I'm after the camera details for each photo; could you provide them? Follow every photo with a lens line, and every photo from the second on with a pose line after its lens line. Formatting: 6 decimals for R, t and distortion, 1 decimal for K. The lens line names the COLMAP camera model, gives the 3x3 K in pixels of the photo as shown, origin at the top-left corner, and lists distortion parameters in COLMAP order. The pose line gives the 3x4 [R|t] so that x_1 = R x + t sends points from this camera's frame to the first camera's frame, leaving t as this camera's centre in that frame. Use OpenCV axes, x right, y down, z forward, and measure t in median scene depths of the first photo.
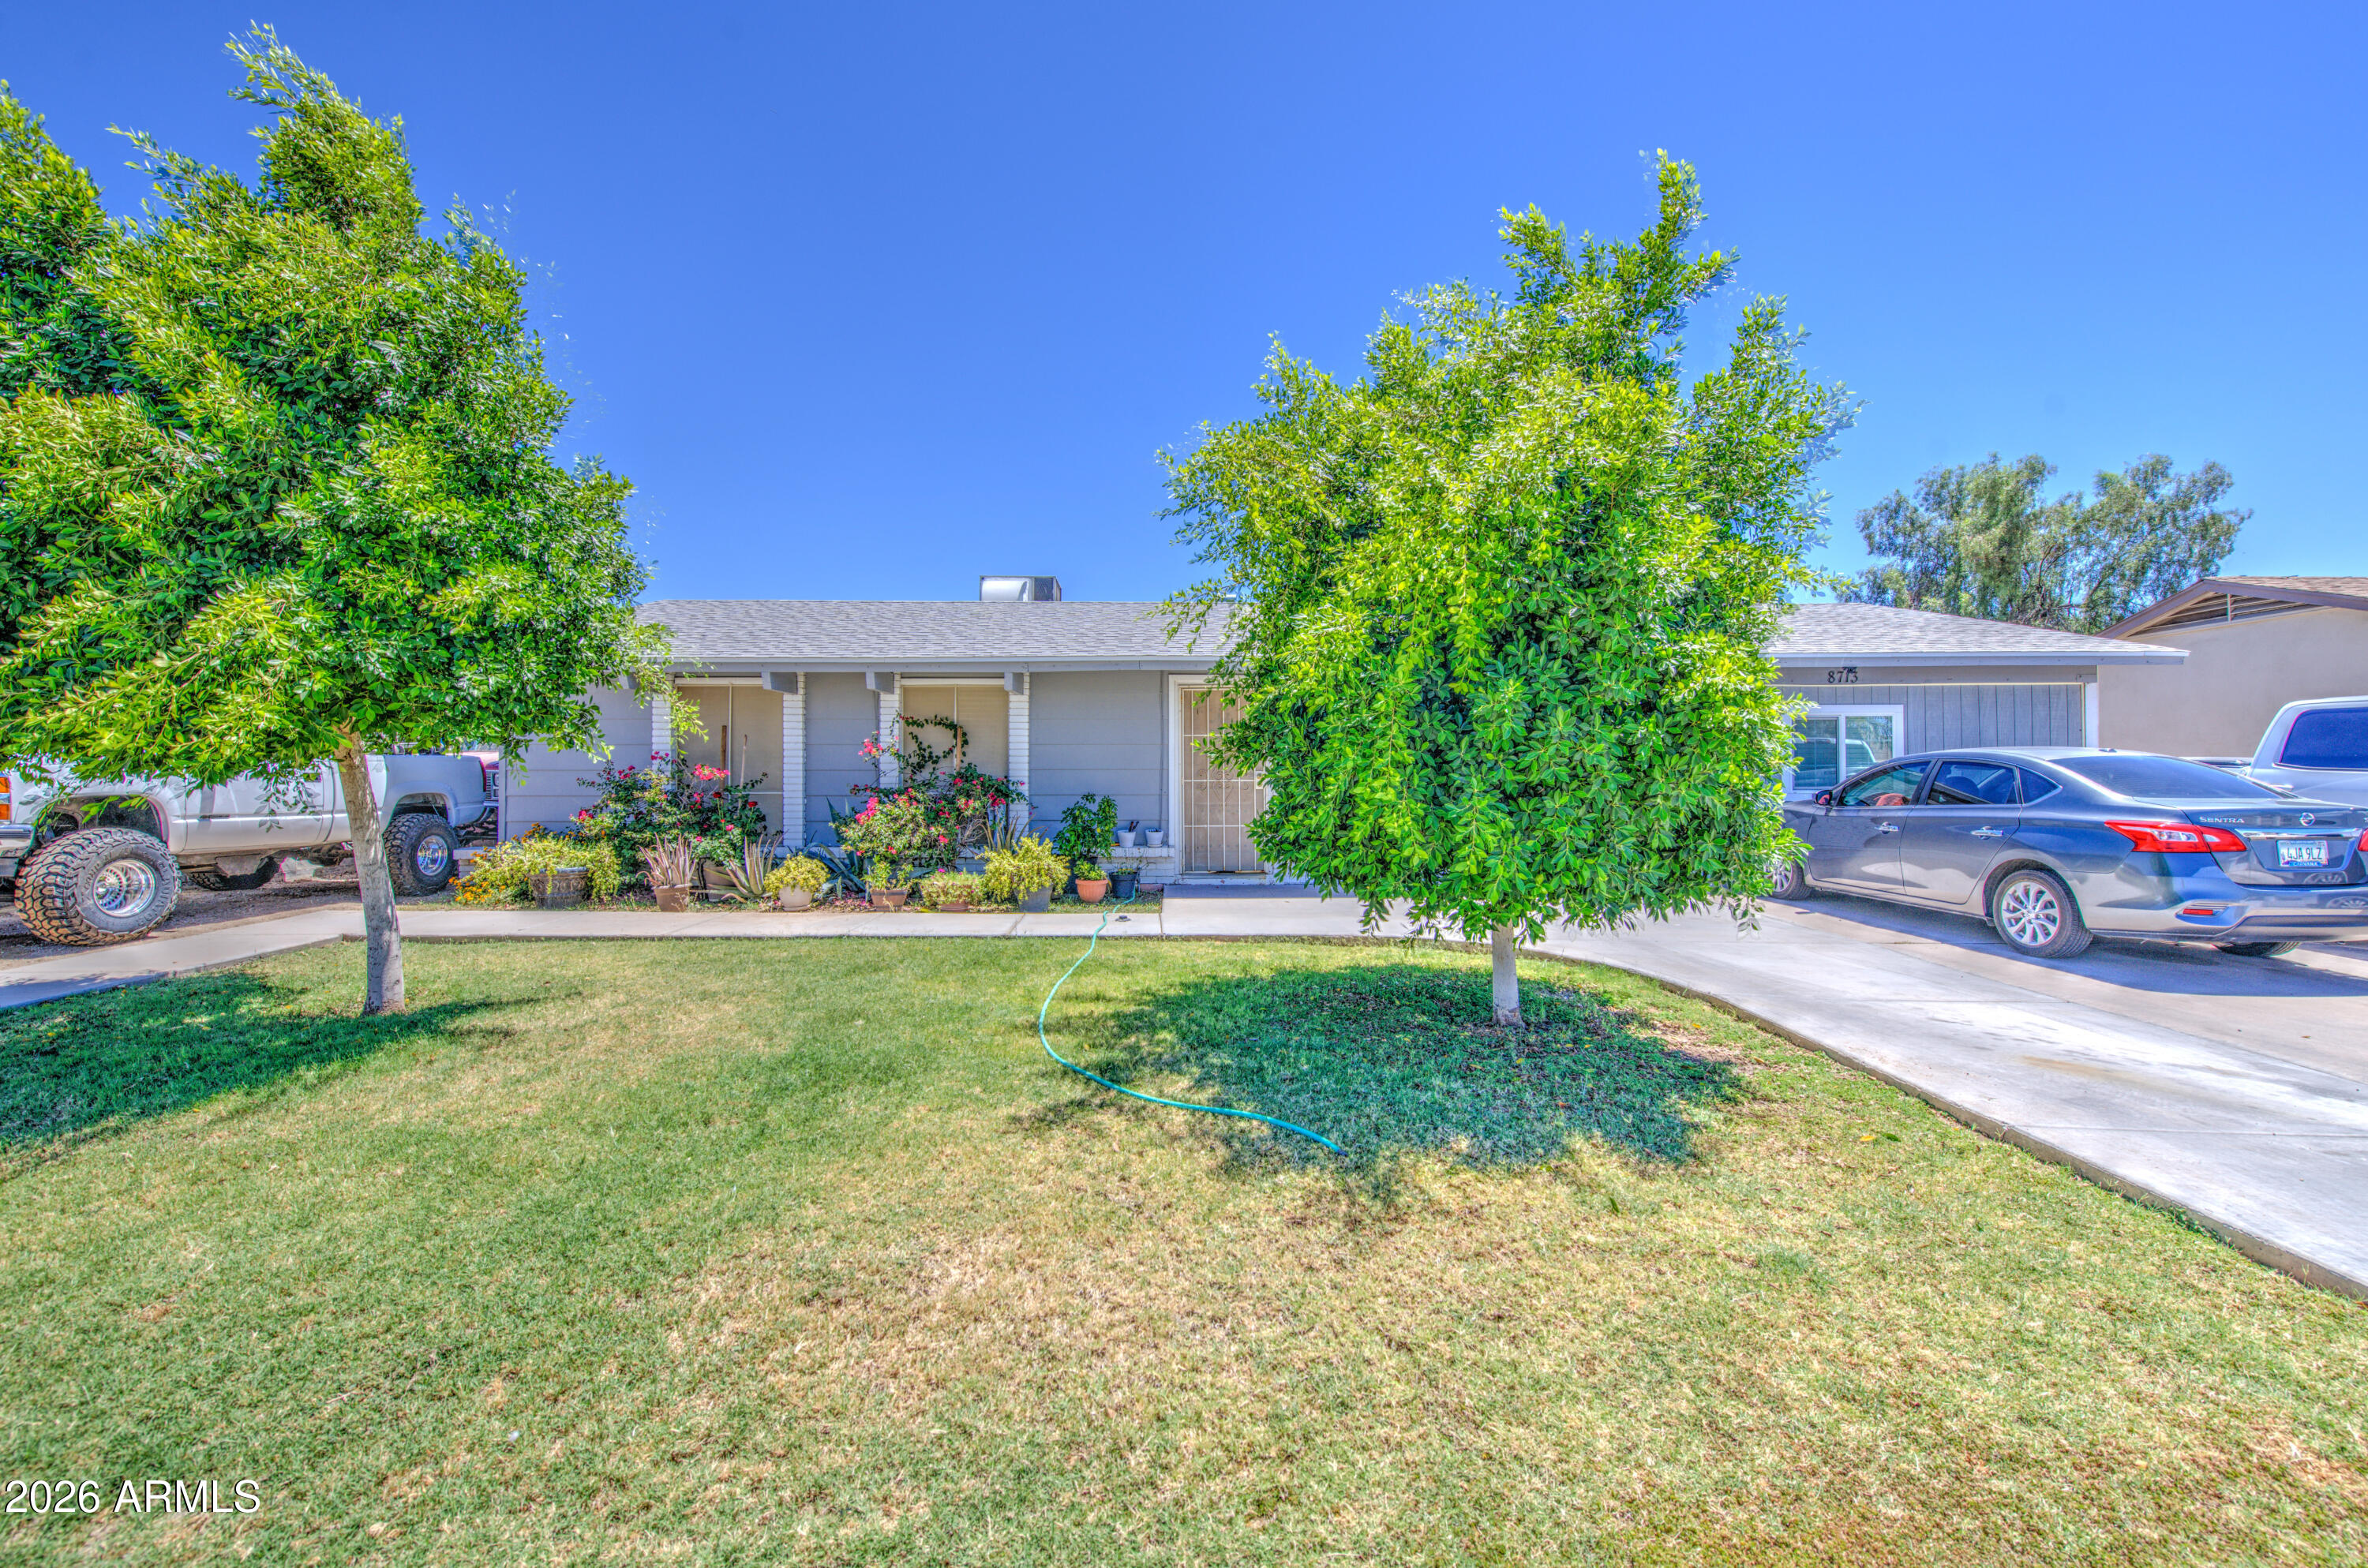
lens RADIAL K [[938.4, 0, 1150.4], [0, 938.4, 779.9], [0, 0, 1]] dist [-0.023777, 0.000006]
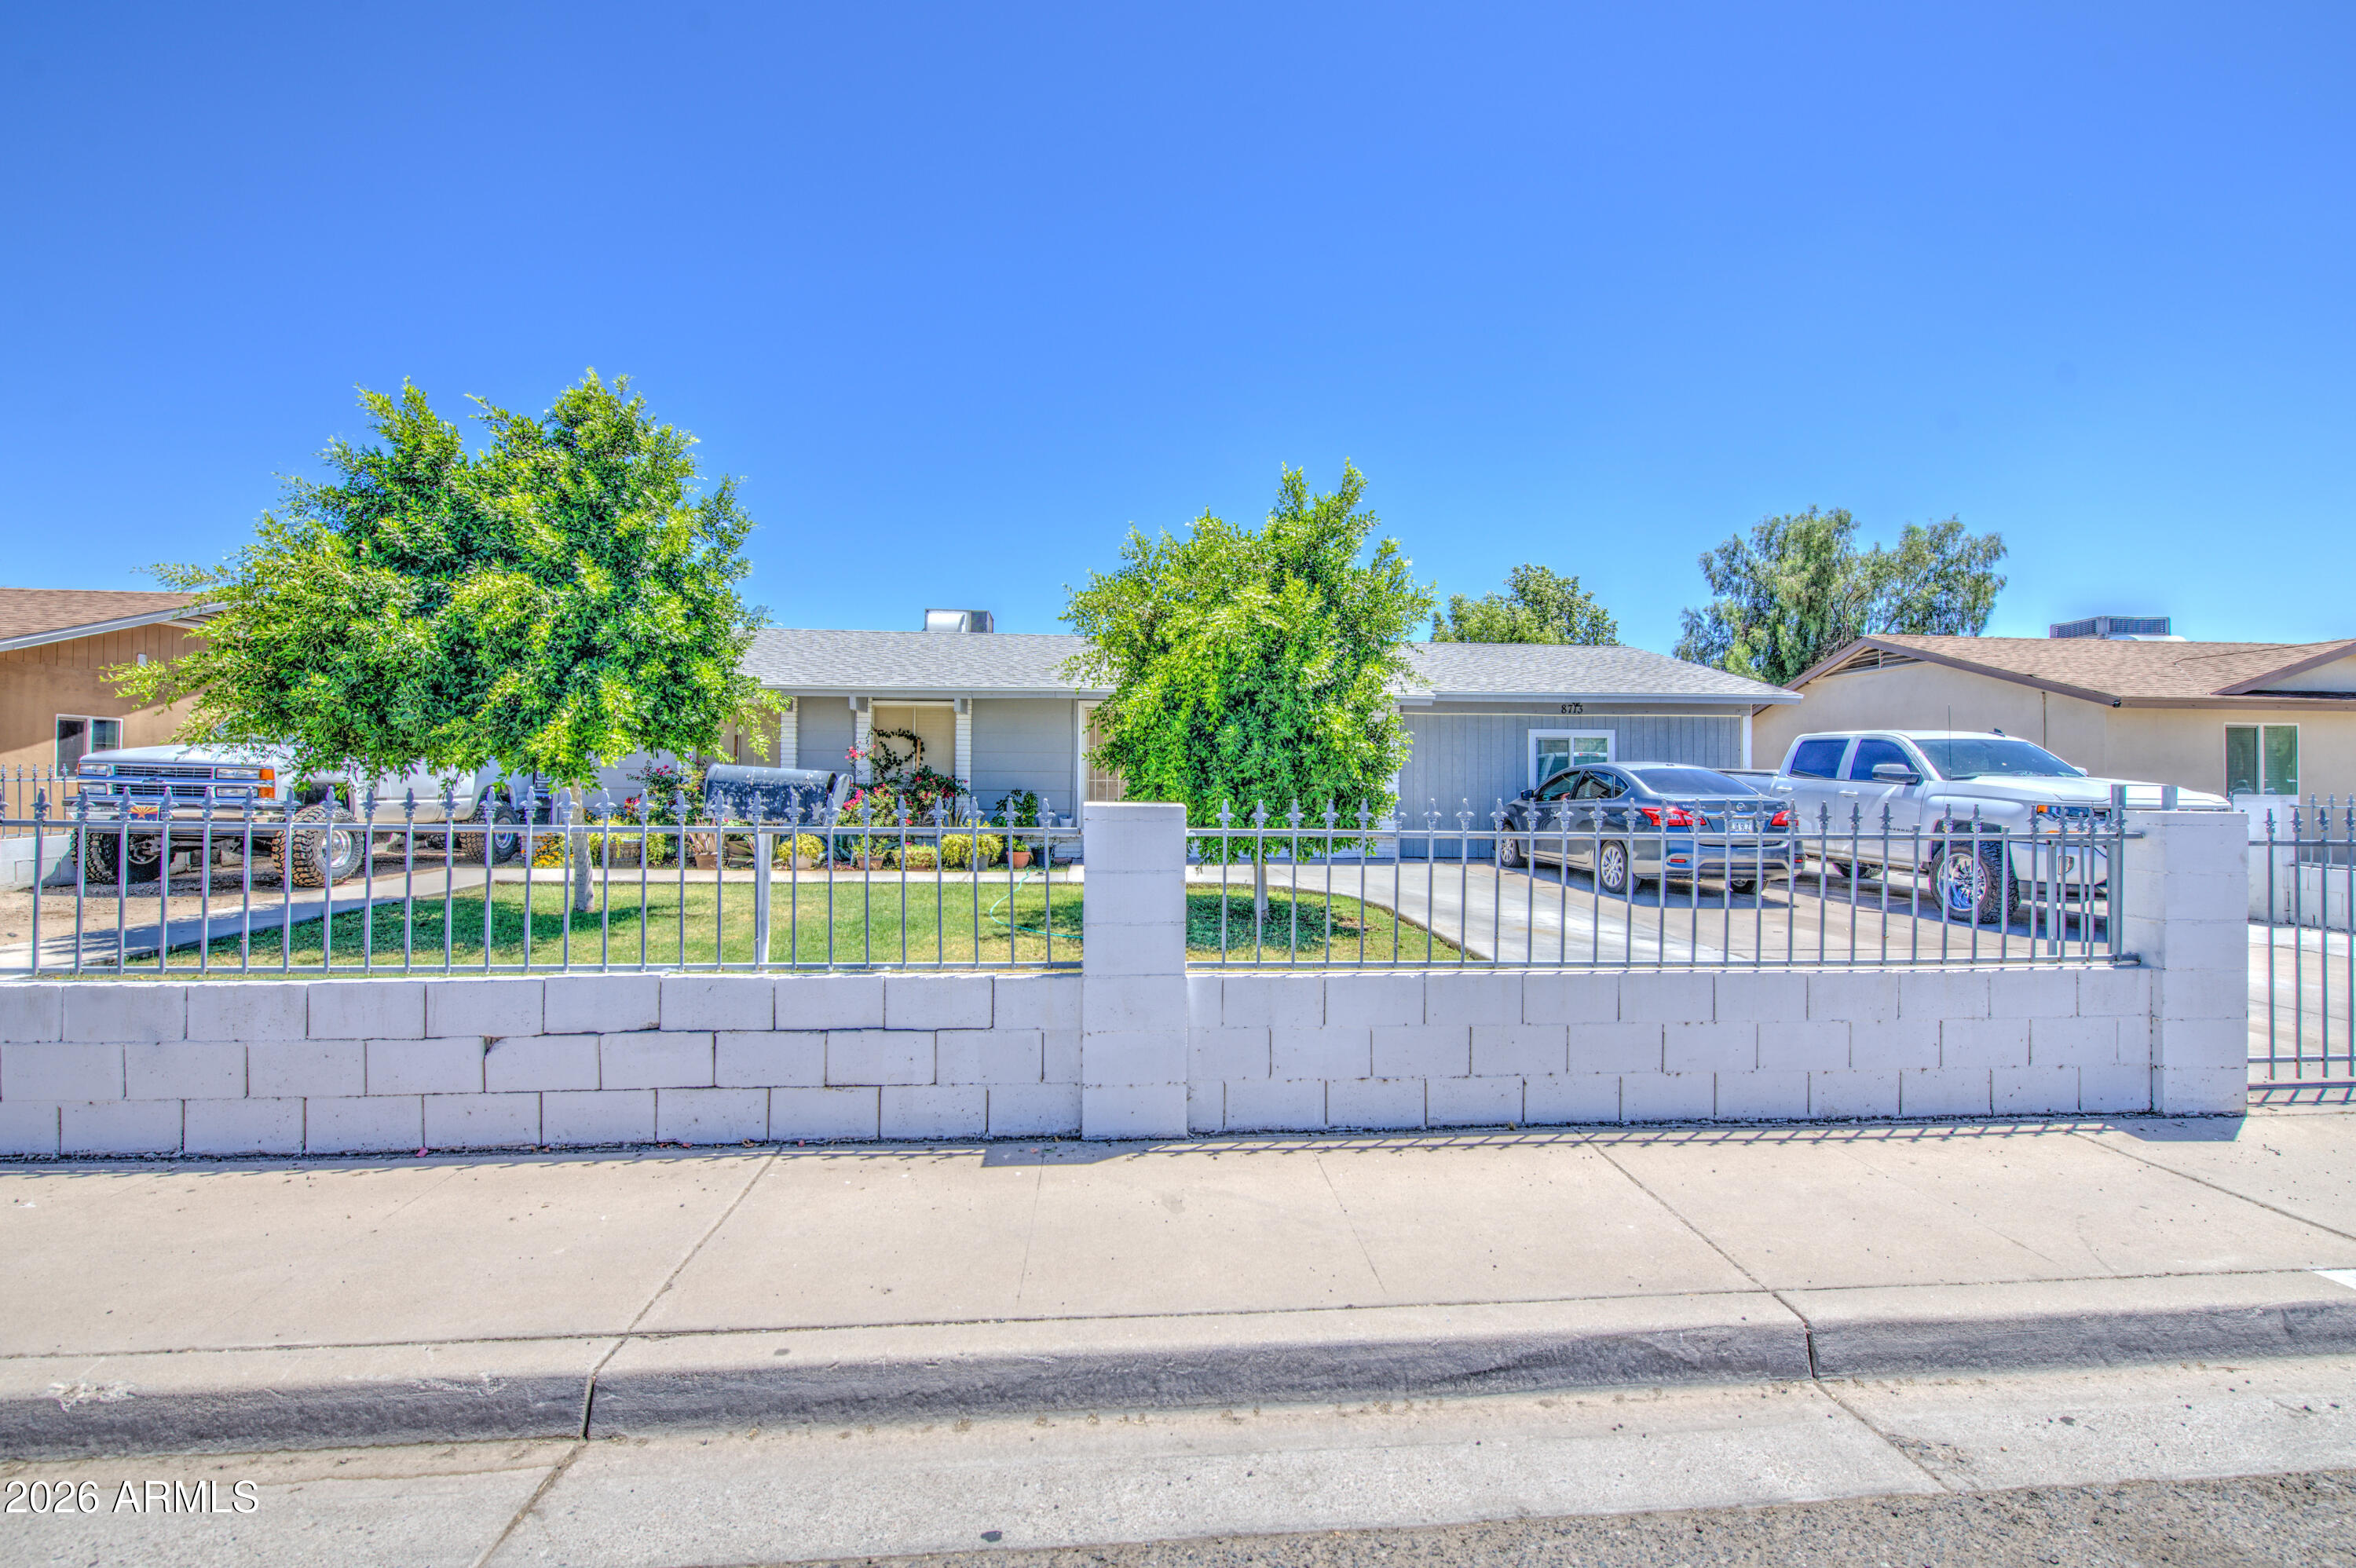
lens RADIAL K [[933.6, 0, 1144.6], [0, 933.6, 779.9], [0, 0, 1]] dist [-0.023777, 0.000006]
pose [[0.997176, 0.009302, 0.074528, 0.018988], [-0.008875, 0.999942, -0.006068, 0.008345], [-0.074580, 0.005390, 0.997200, -0.368758]]
